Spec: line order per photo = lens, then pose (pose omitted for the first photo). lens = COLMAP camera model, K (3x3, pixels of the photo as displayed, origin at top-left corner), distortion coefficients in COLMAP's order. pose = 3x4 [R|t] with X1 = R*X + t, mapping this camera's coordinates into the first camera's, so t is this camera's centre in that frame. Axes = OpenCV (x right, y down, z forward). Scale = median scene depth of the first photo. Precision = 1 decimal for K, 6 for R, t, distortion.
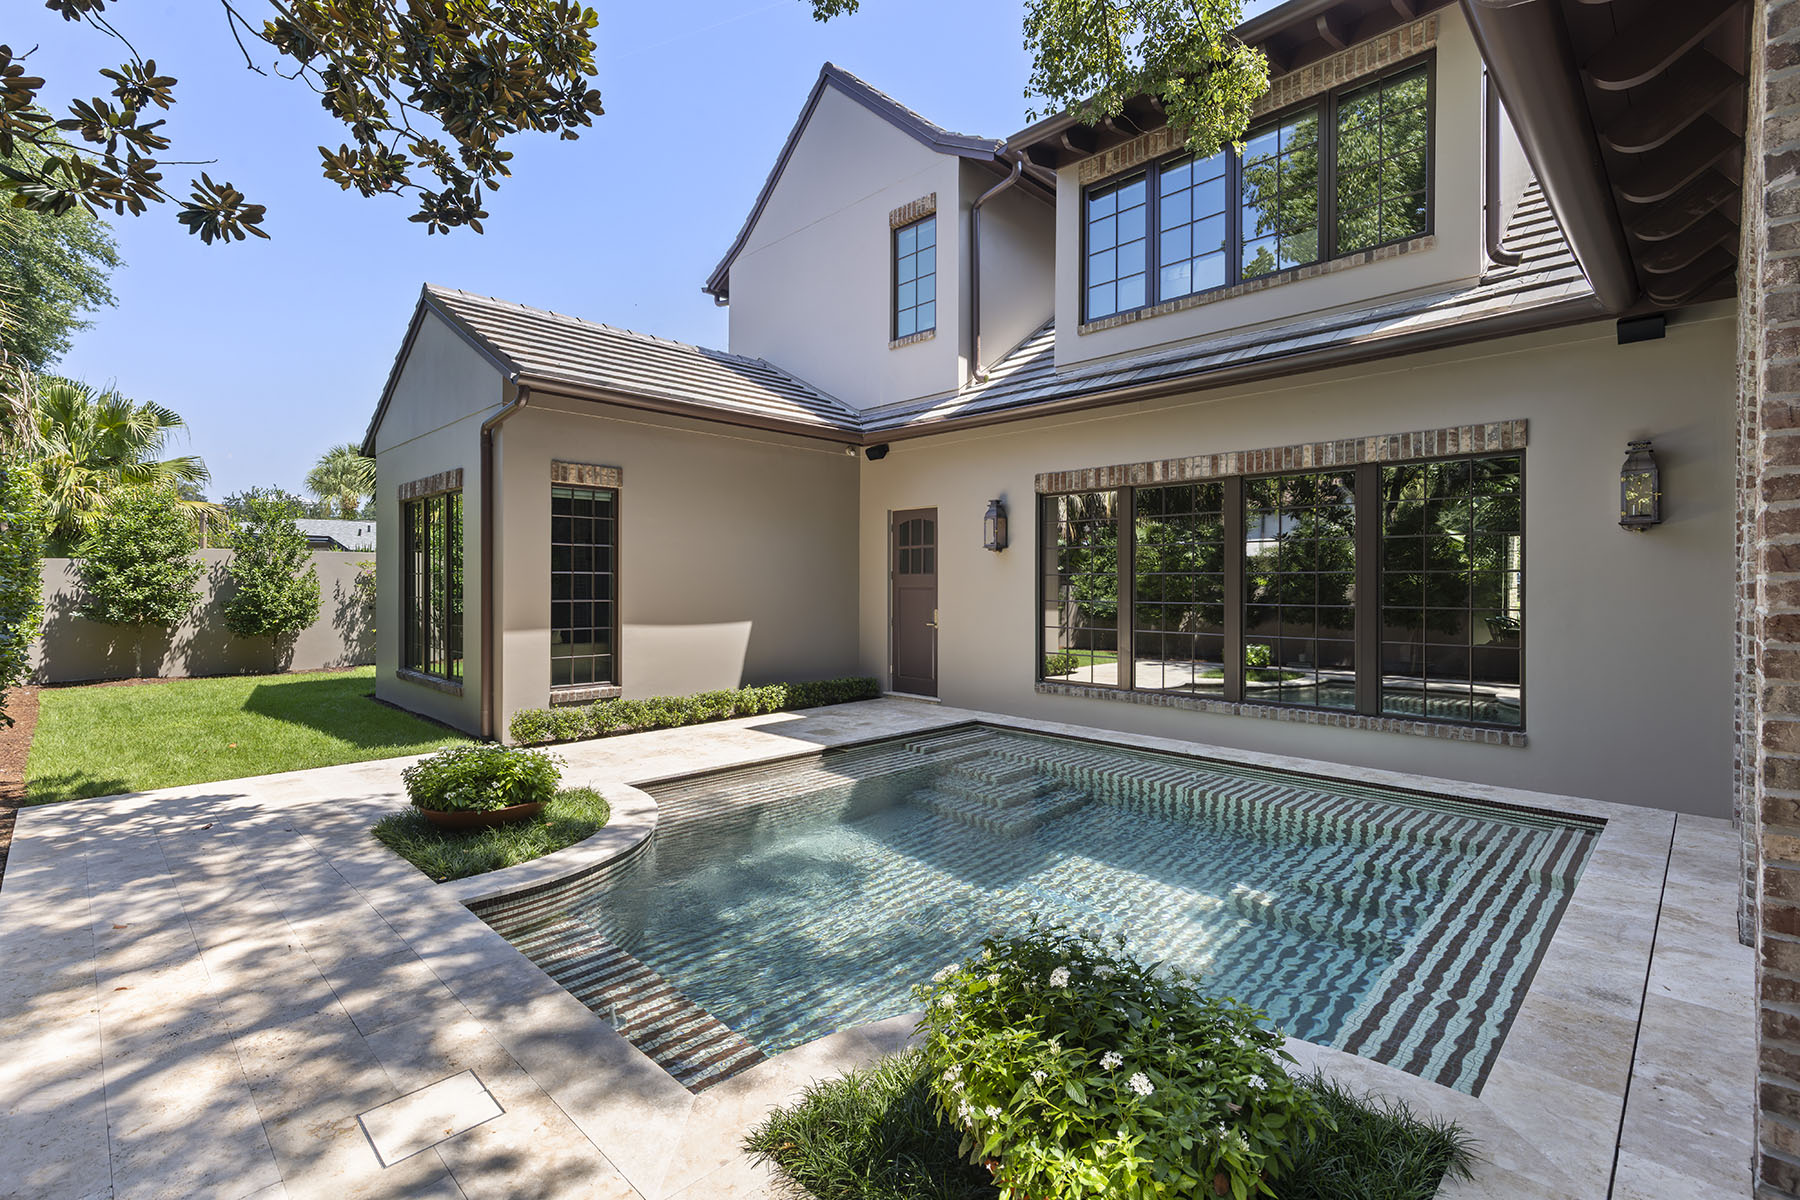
lens RADIAL K [[815.6, 0, 908.1], [0, 815.6, 586.7], [0, 0, 1]] dist [0.001963, -0.000157]
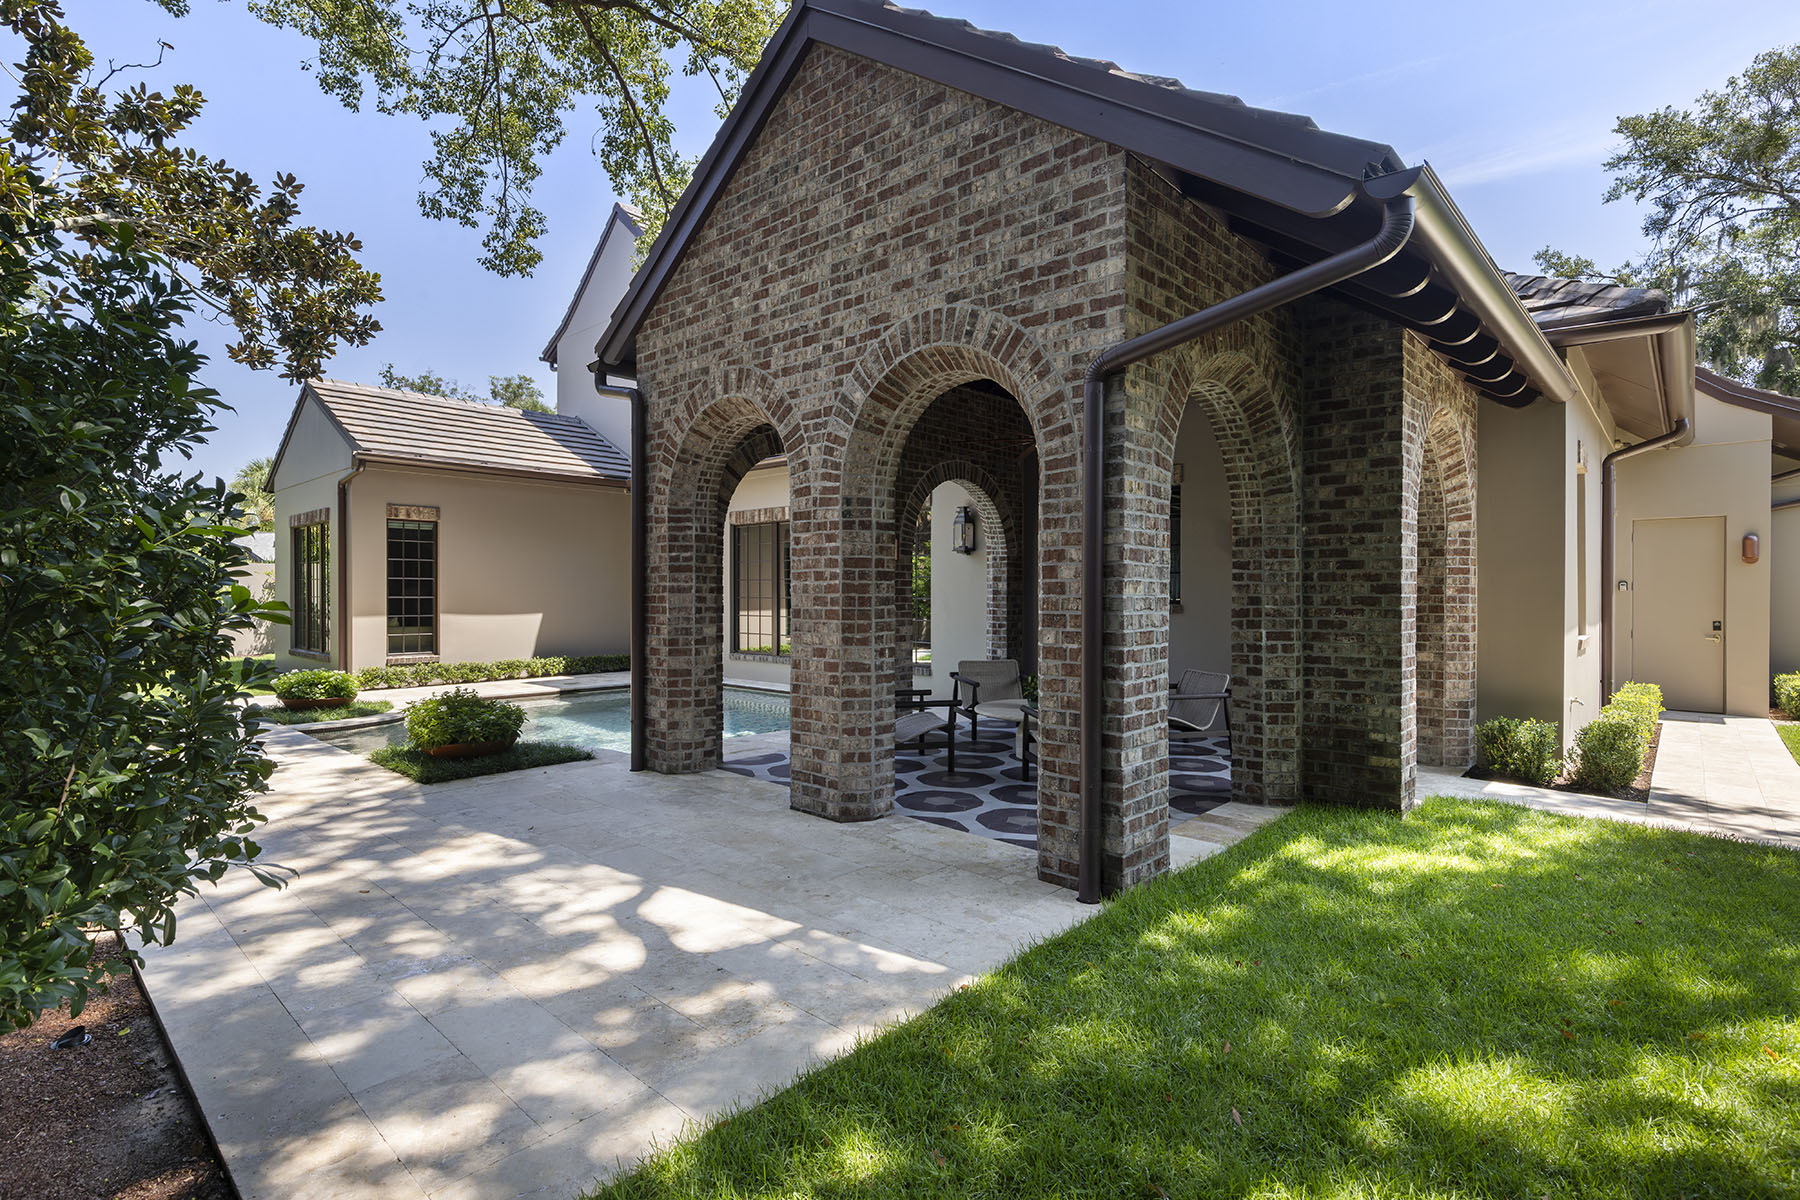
lens RADIAL K [[851.5, 0, 900.0], [0, 851.5, 600.0], [0, 0, 1]] dist [0.001799, -0.000441]
pose [[0.999434, -0.000659, 0.033640, 0.421434], [0.000552, 0.999995, 0.003166, 0.017102], [-0.033642, -0.003146, 0.999429, -0.559388]]
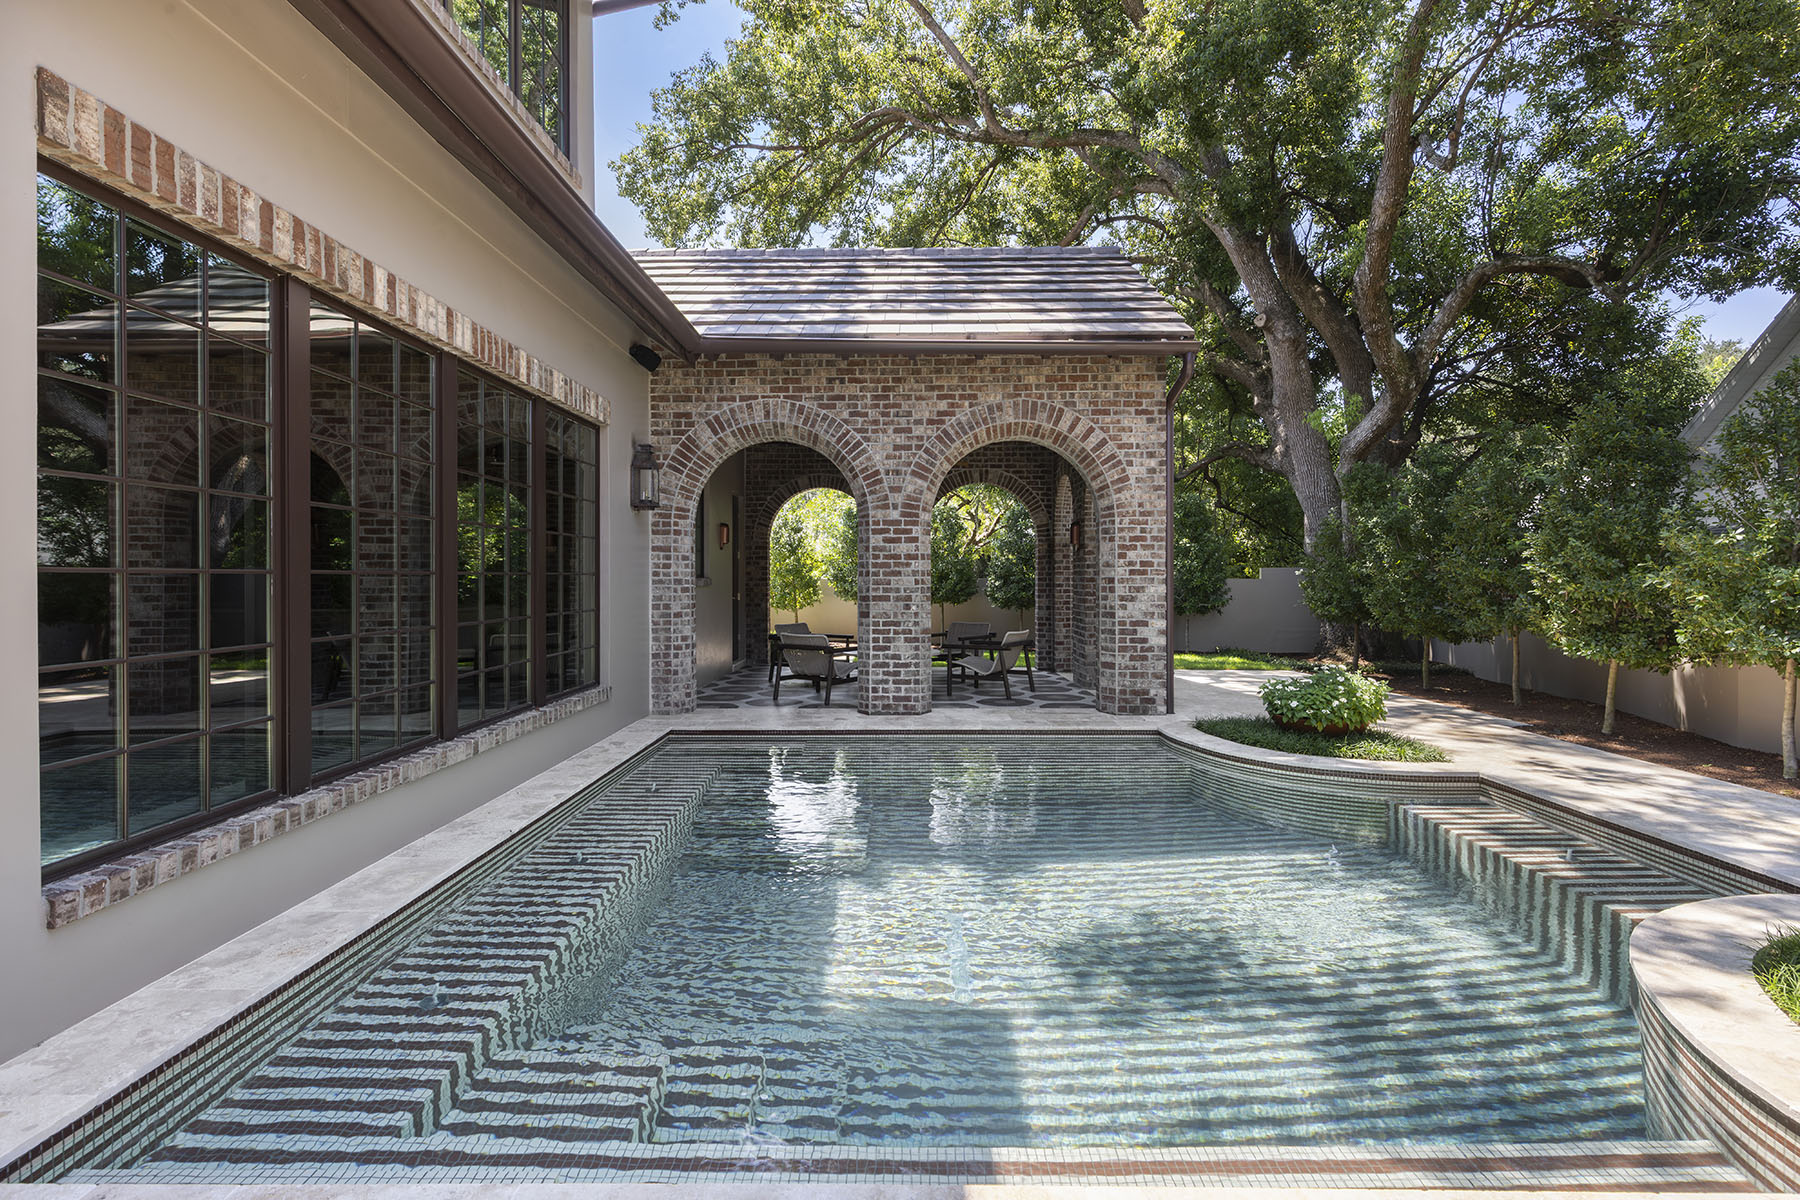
lens RADIAL K [[815.6, 0, 908.1], [0, 815.6, 586.7], [0, 0, 1]] dist [0.001963, -0.000157]
pose [[-0.689697, -0.009598, 0.724035, -0.249501], [0.001224, 0.999895, 0.014421, 0.023422], [-0.724097, 0.010833, -0.689613, 1.142896]]
